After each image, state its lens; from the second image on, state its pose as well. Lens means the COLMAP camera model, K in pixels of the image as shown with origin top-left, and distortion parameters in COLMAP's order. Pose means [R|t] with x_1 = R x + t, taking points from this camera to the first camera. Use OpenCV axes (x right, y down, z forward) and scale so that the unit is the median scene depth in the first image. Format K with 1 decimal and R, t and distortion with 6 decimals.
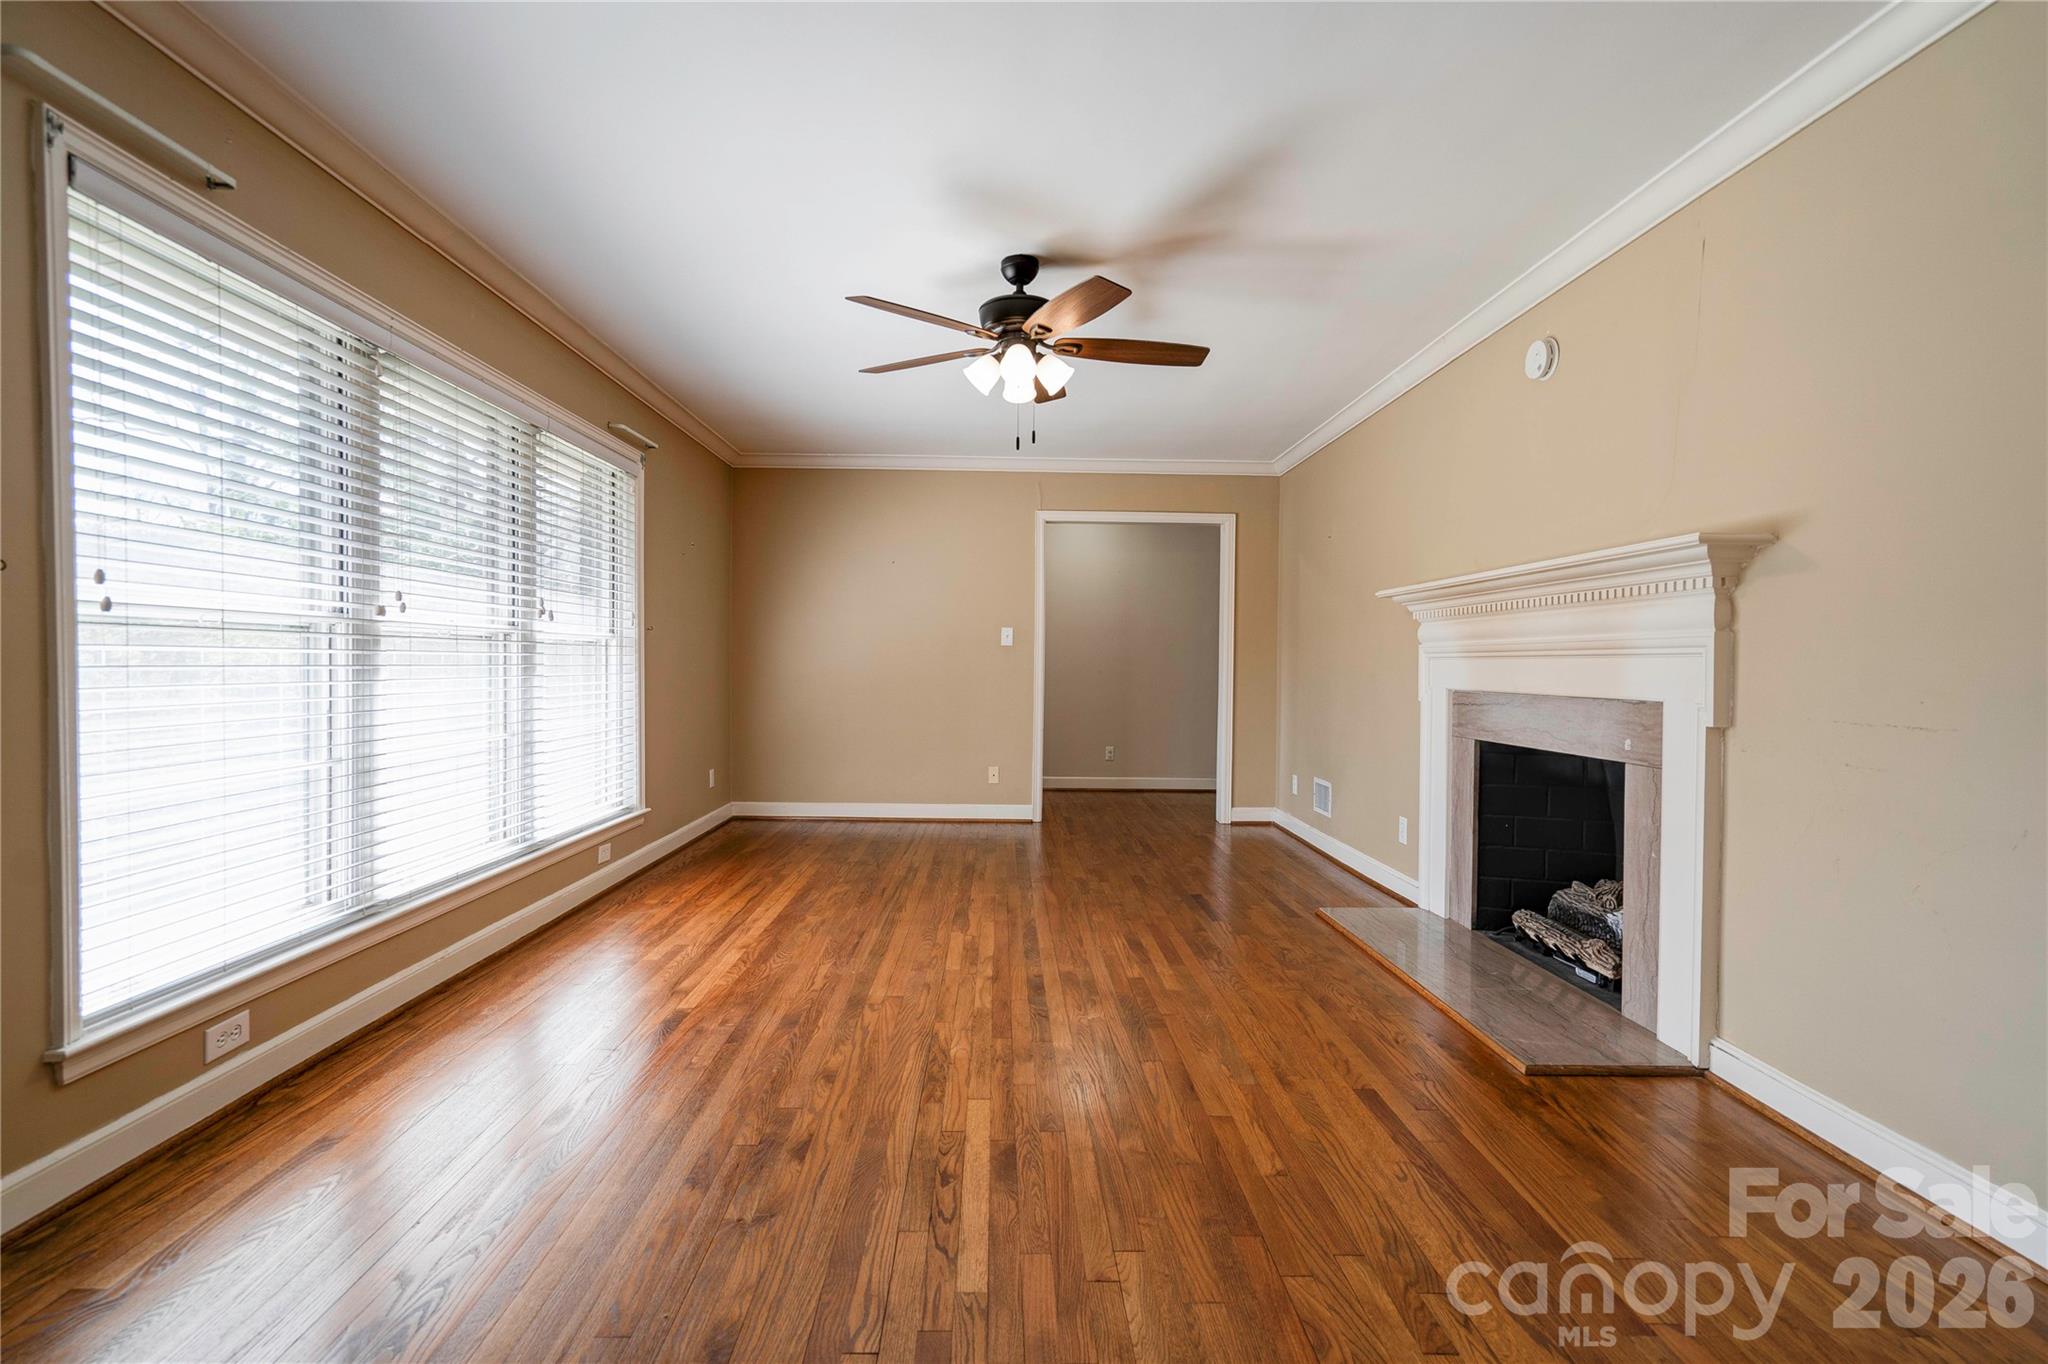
lens RADIAL K [[941.2, 0, 1023.4], [0, 941.2, 677.4], [0, 0, 1]] dist [-0.010444, 0.023556]
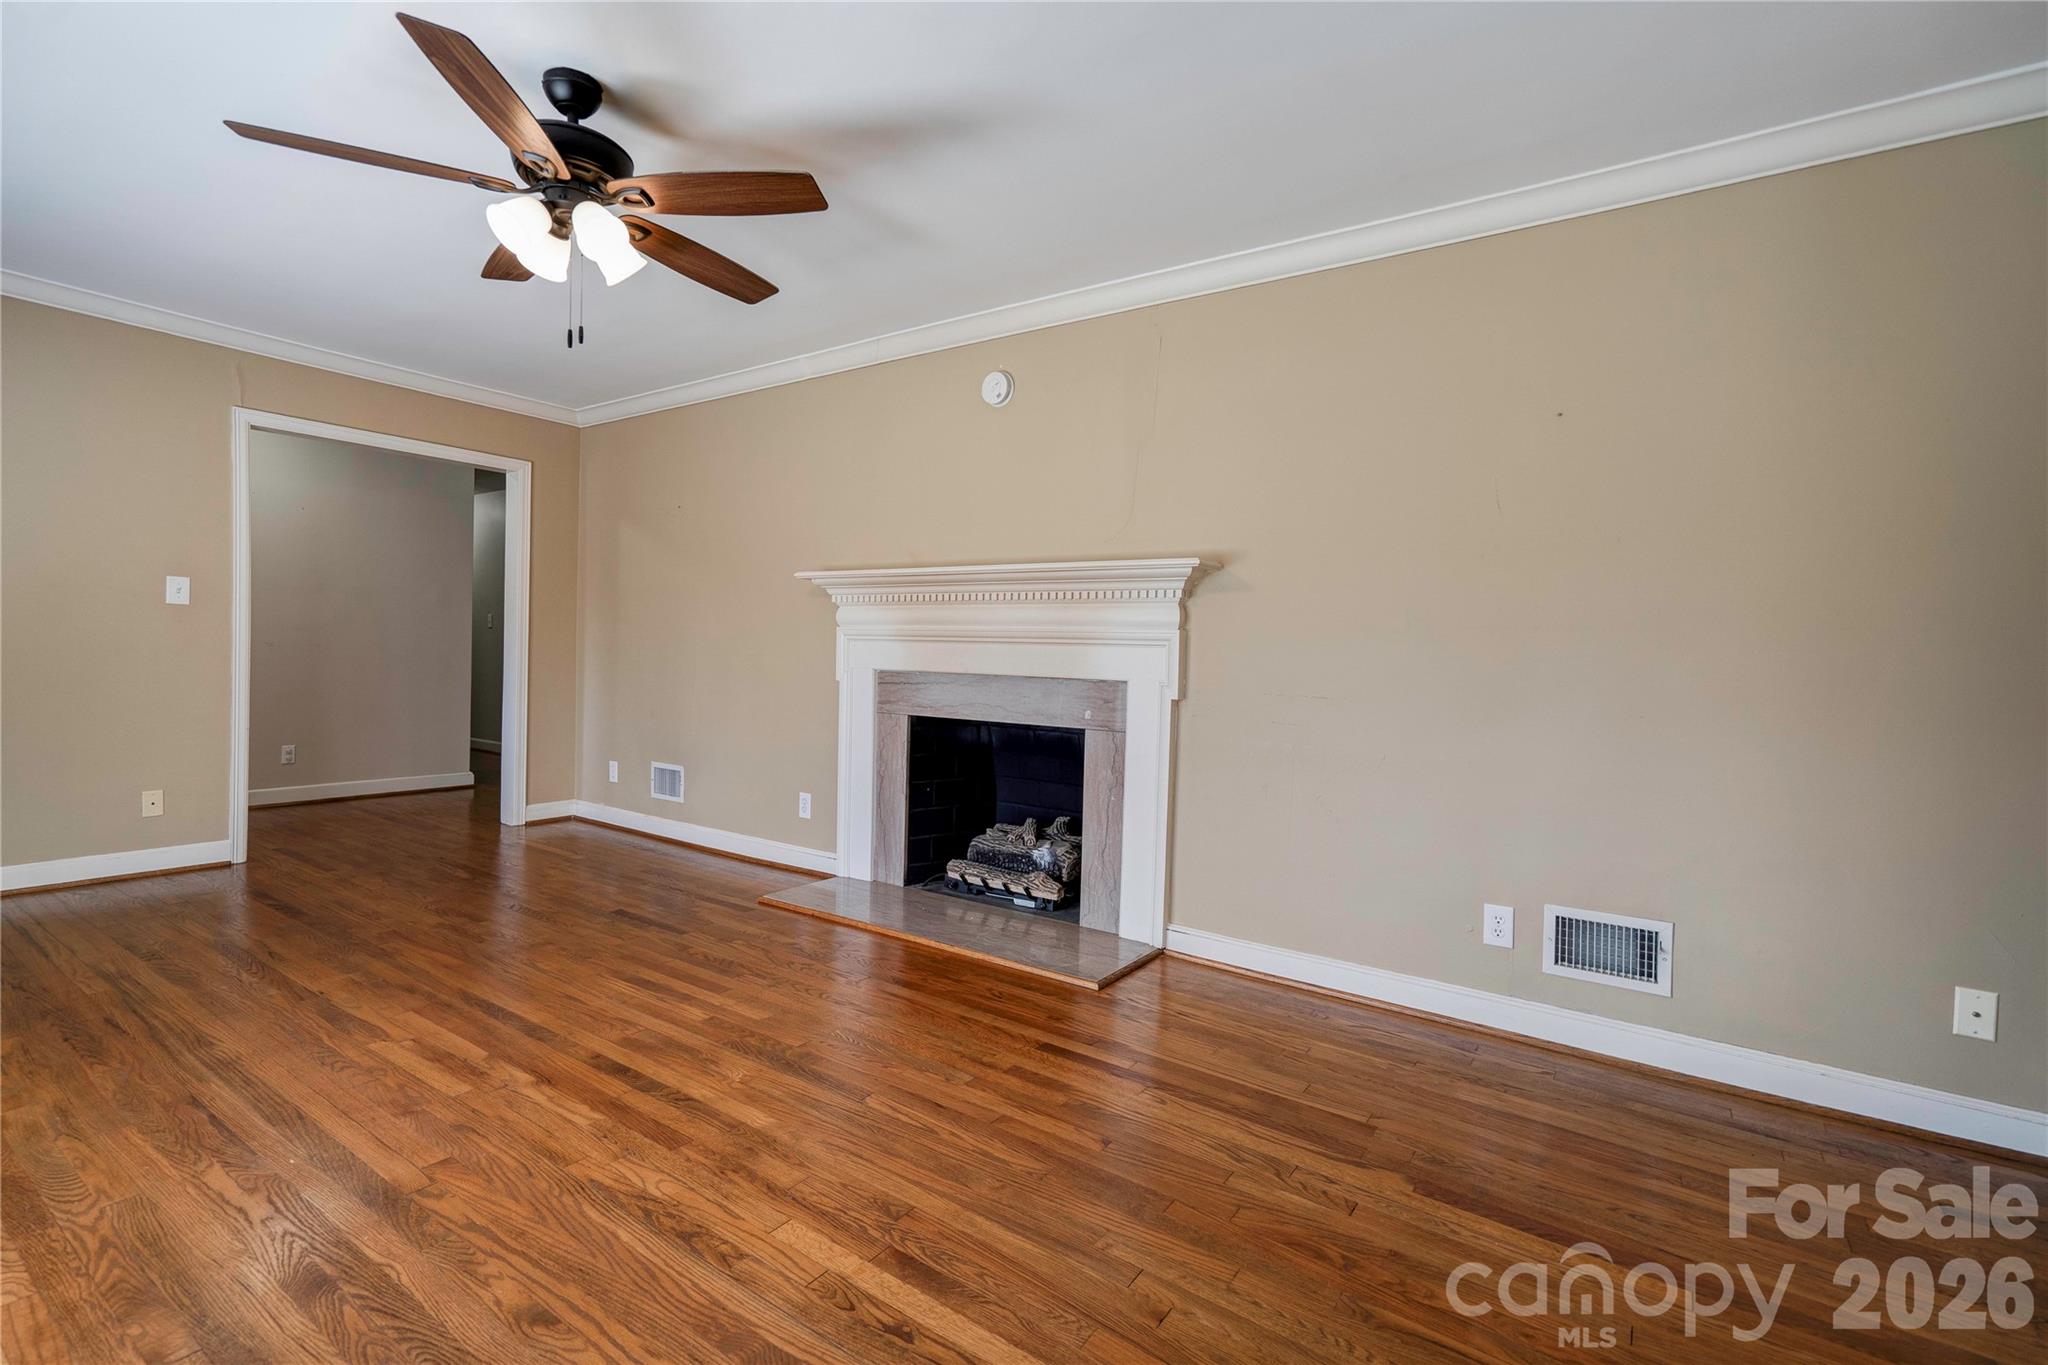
lens RADIAL K [[924.6, 0, 998.3], [0, 924.6, 674.4], [0, 0, 1]] dist [0.011623, 0.000673]
pose [[0.604213, -0.013167, 0.796714, -0.388152], [-0.009169, 0.999682, 0.023474, -0.010283], [-0.796770, -0.021488, 0.603901, 0.306354]]
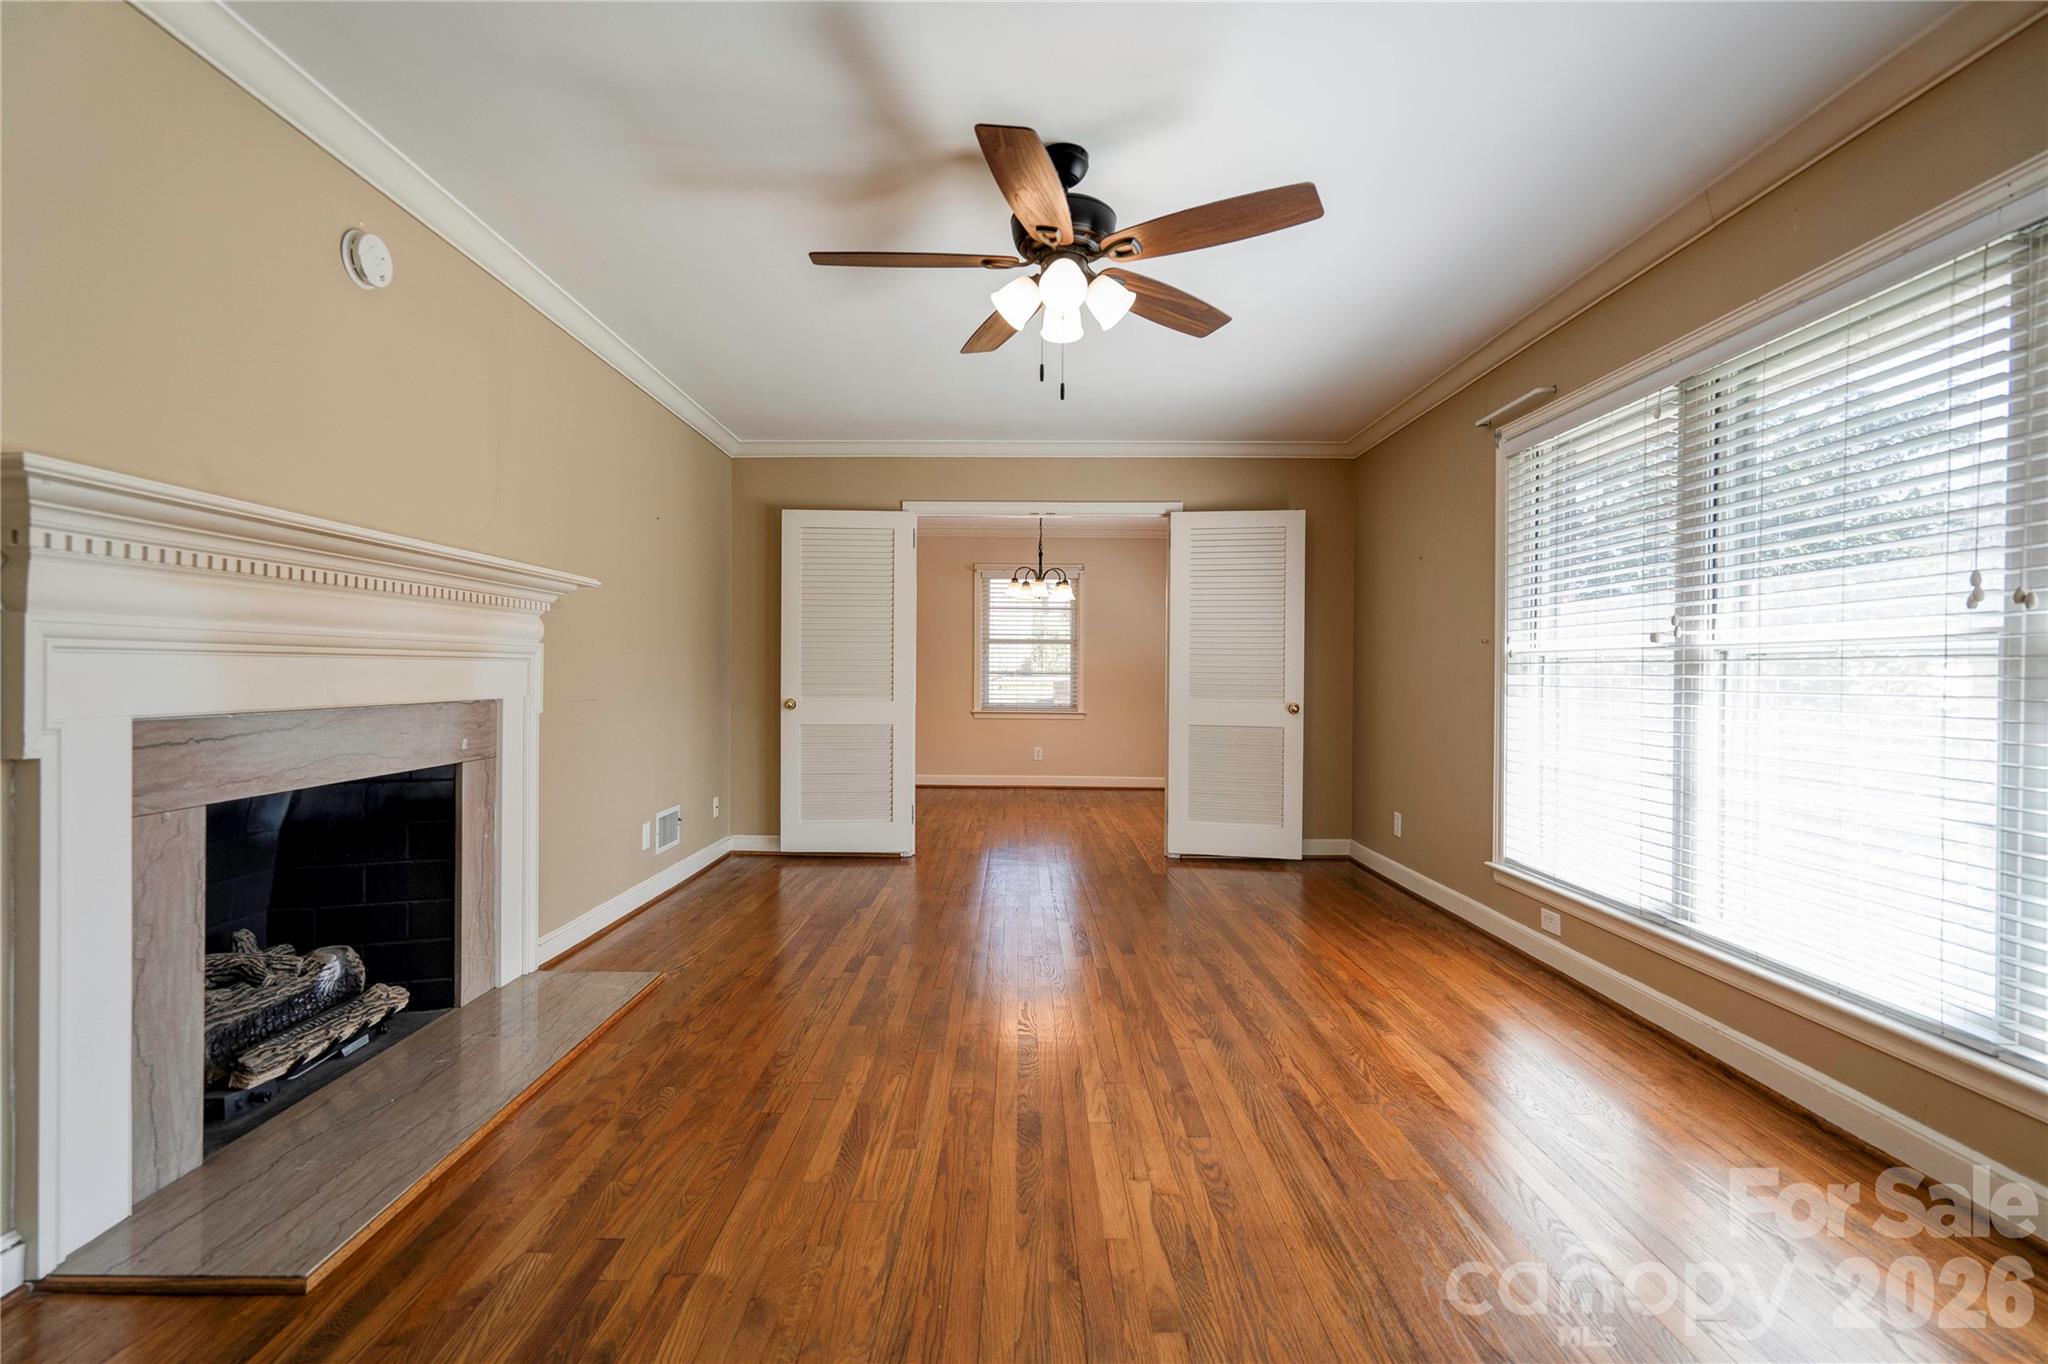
lens RADIAL K [[951.0, 0, 1010.7], [0, 951.0, 680.5], [0, 0, 1]] dist [-0.003948, 0.014522]
pose [[-0.999206, -0.018388, 0.035356, 0.004661], [-0.017498, 0.999526, 0.025341, -0.032025], [-0.035806, 0.024702, -0.999053, 1.823750]]
